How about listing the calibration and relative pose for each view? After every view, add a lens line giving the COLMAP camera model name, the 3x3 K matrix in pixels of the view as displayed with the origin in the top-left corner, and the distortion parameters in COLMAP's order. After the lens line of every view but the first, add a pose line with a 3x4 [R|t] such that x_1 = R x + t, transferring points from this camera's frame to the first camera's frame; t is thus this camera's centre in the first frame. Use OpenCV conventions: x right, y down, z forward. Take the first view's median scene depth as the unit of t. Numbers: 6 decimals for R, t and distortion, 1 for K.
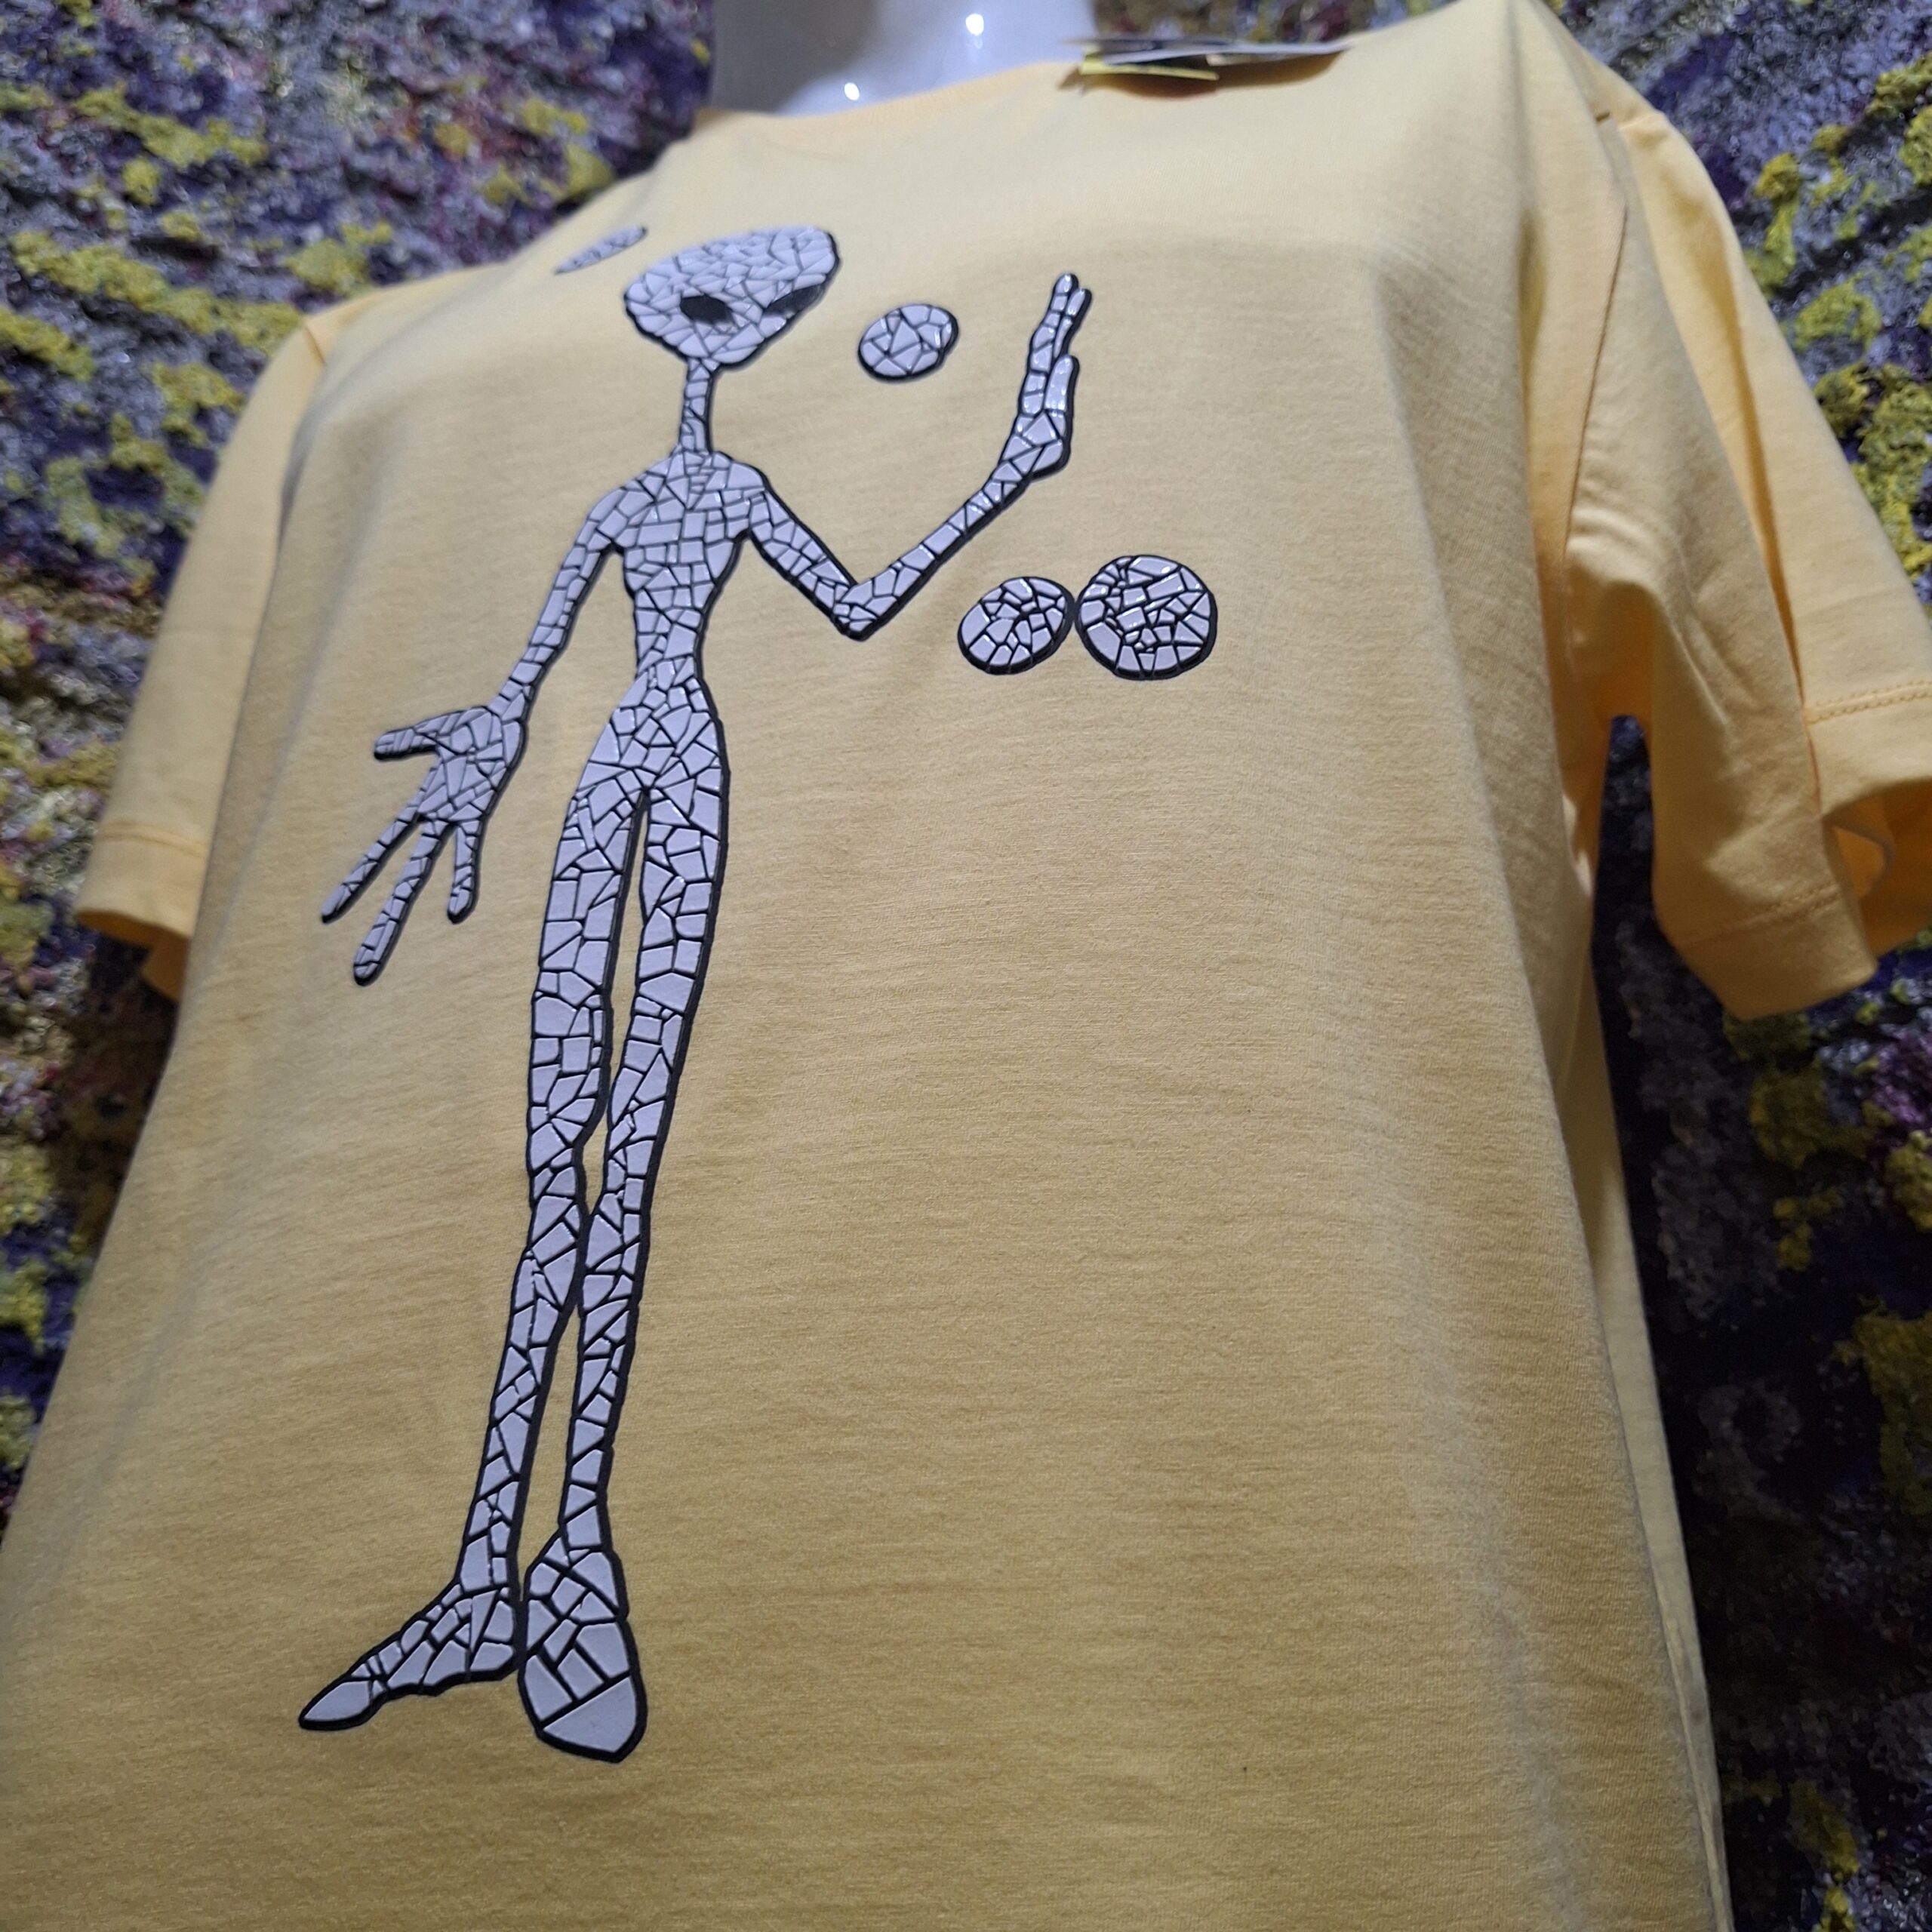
lens RADIAL K [[1809.9, 0, 953.6], [0, 1809.9, 1003.7], [0, 0, 1]] dist [0.143926, -0.319430]
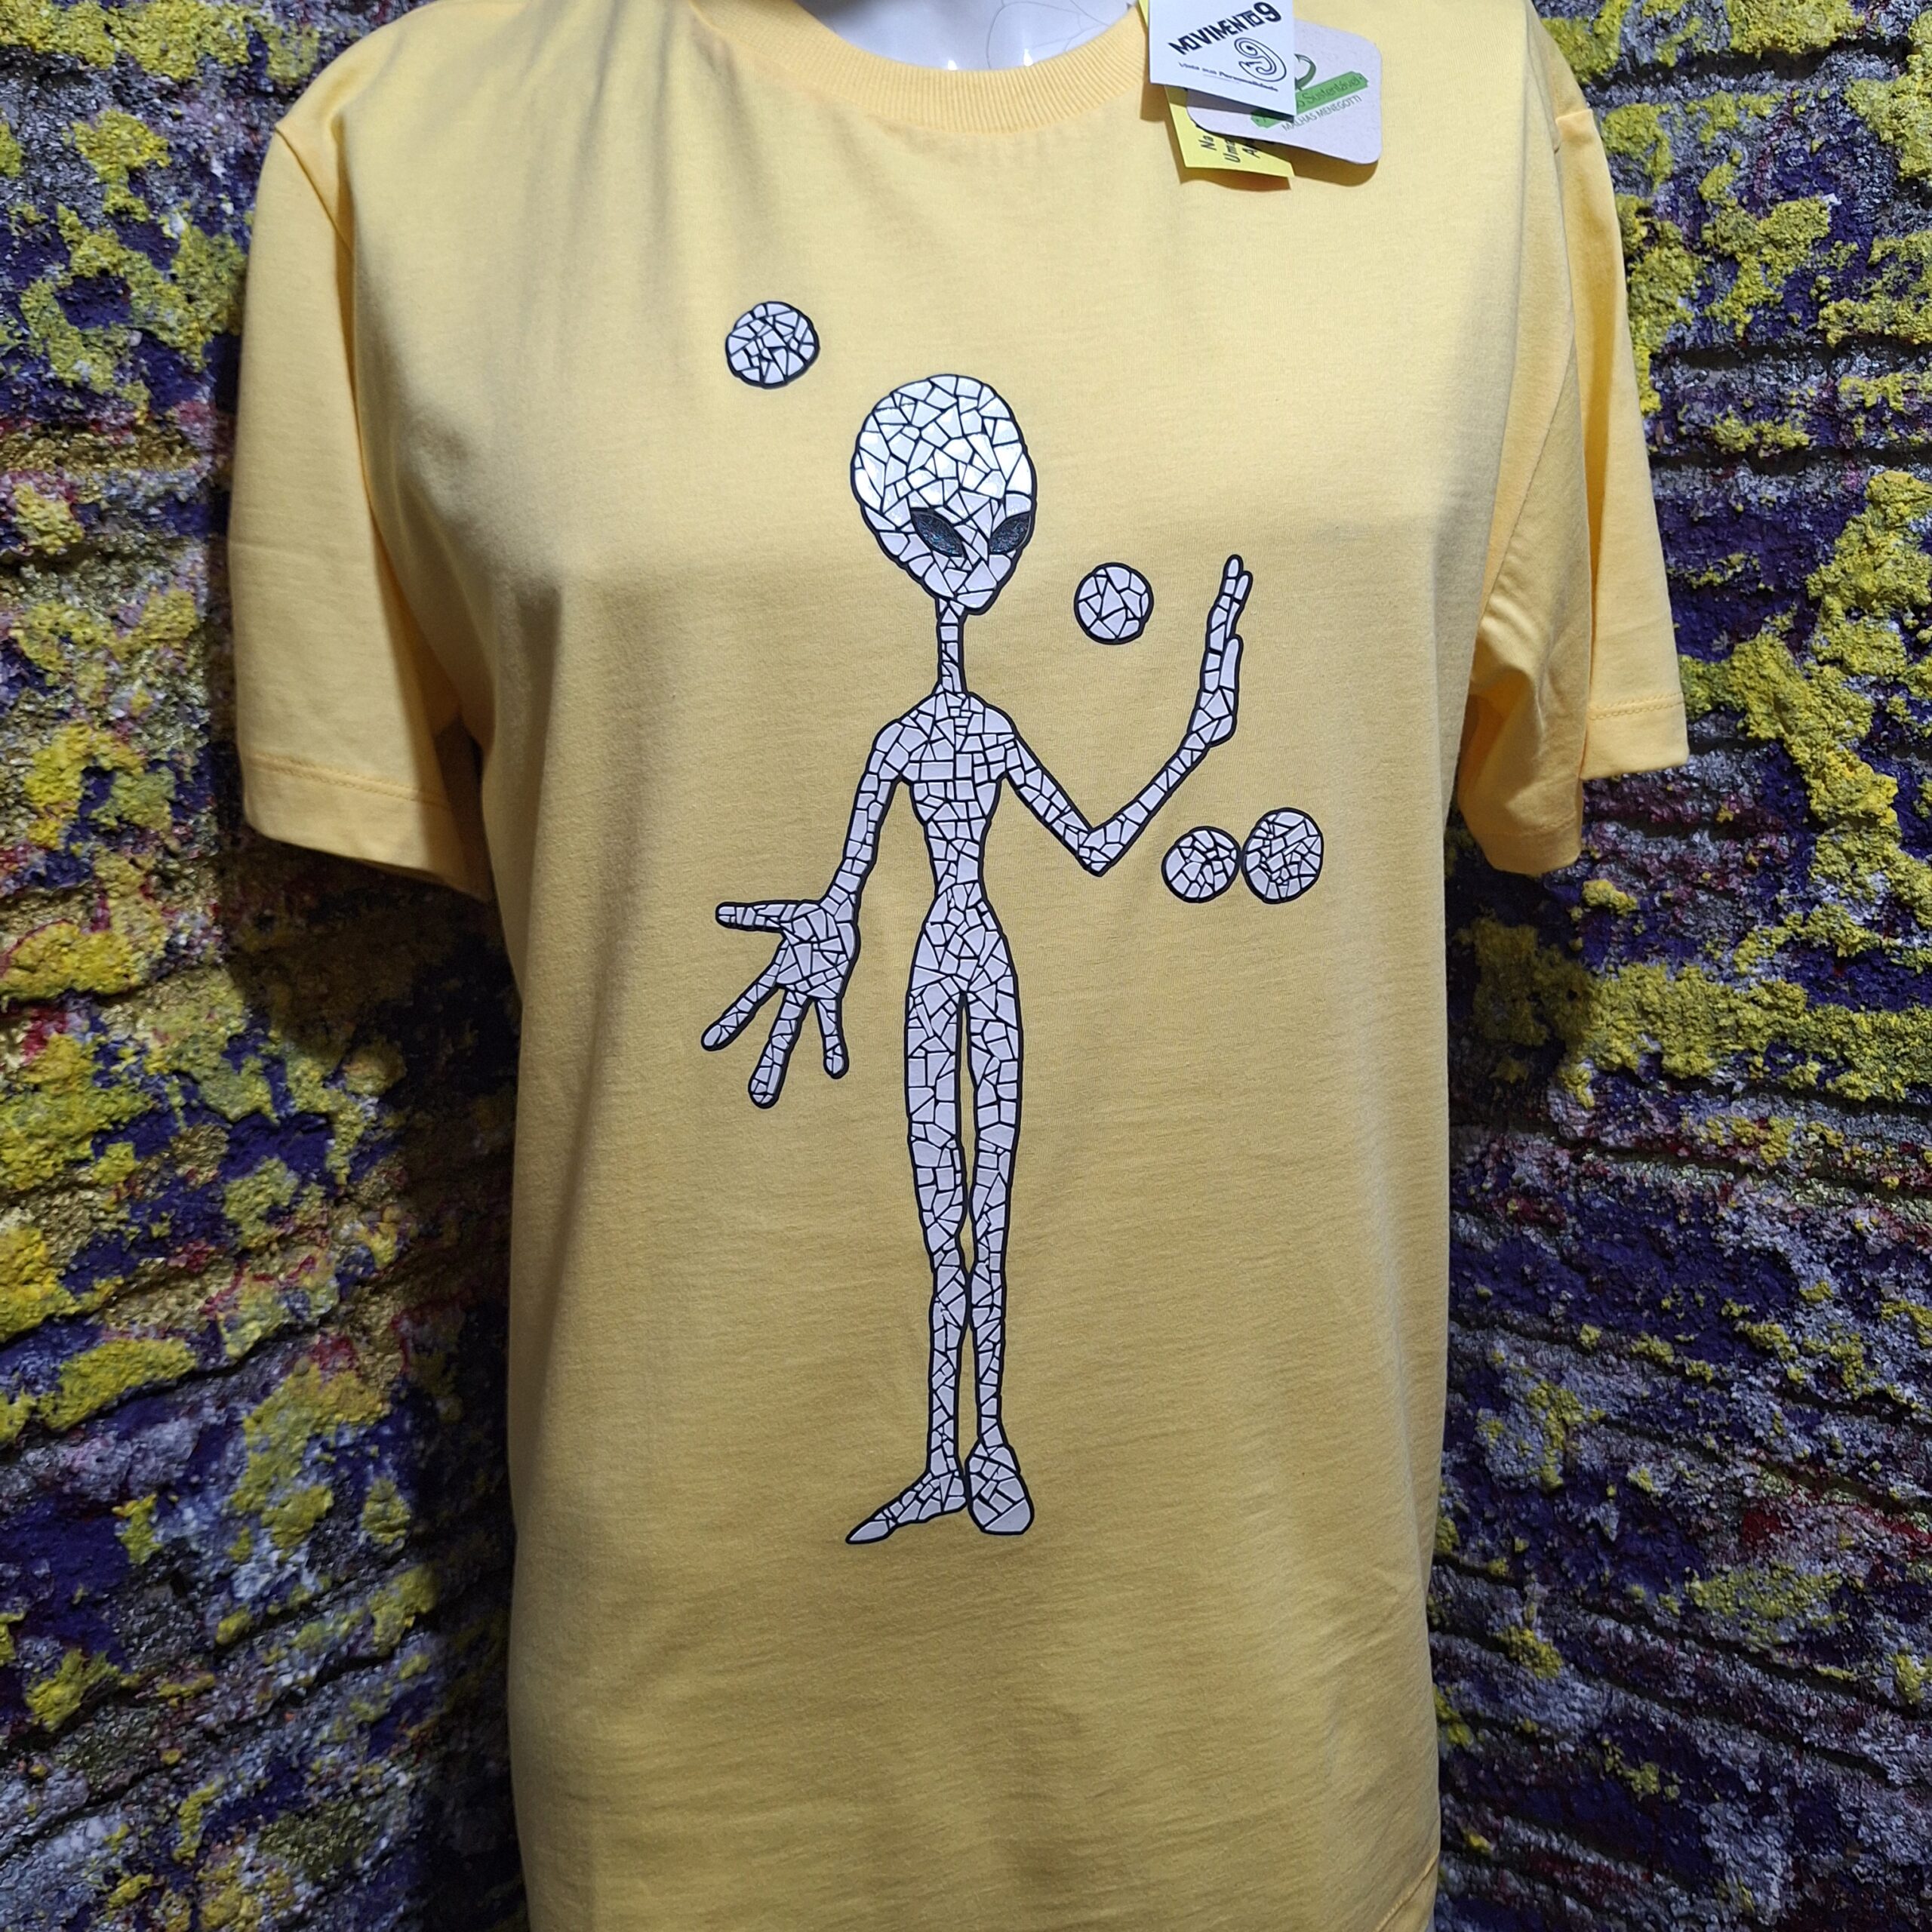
lens RADIAL K [[1745.6, 0, 972.2], [0, 1745.6, 998.2], [0, 0, 1]] dist [0.148820, -0.236848]
pose [[0.942083, -0.132242, 0.308208, -0.586367], [-0.072895, 0.816272, 0.573050, -0.907657], [-0.327362, -0.562328, 0.759356, -0.087329]]
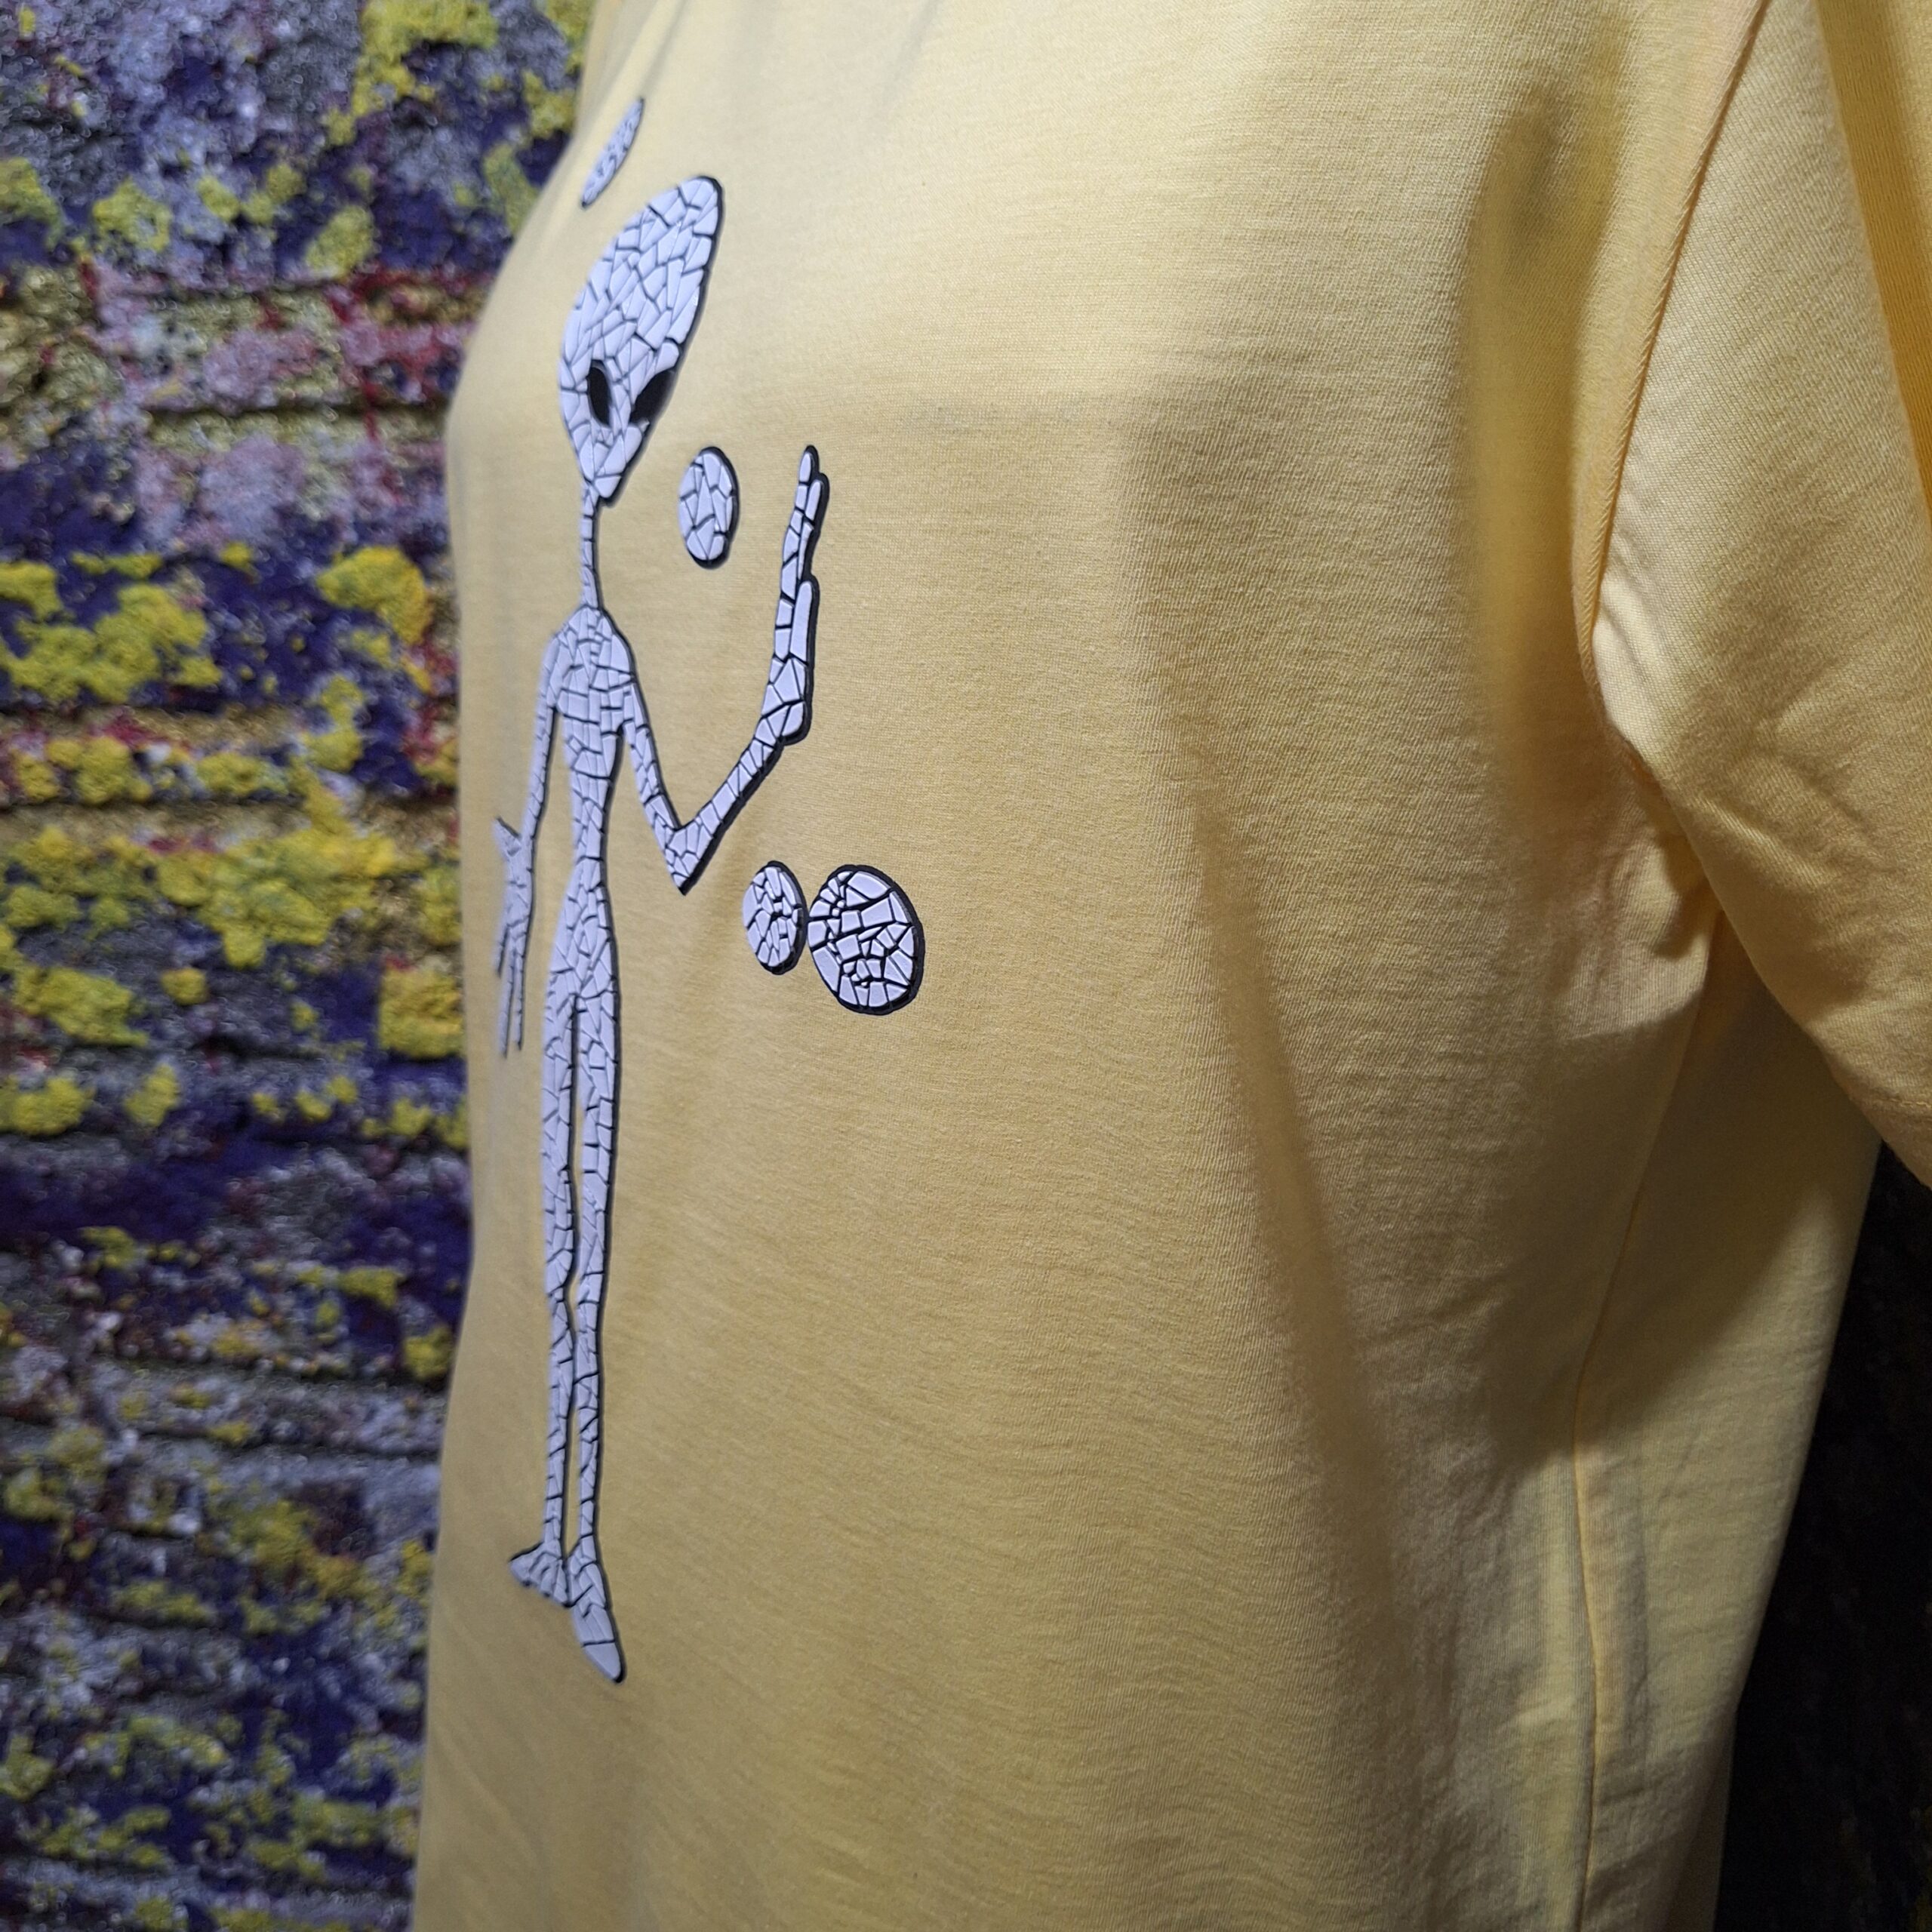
lens RADIAL K [[1809.9, 0, 953.6], [0, 1809.9, 1003.7], [0, 0, 1]] dist [0.143926, -0.319430]
pose [[0.779858, 0.181337, -0.599115, 0.692084], [0.226778, 0.810248, 0.540435, -0.665622], [0.583432, -0.557328, 0.590755, 0.440275]]
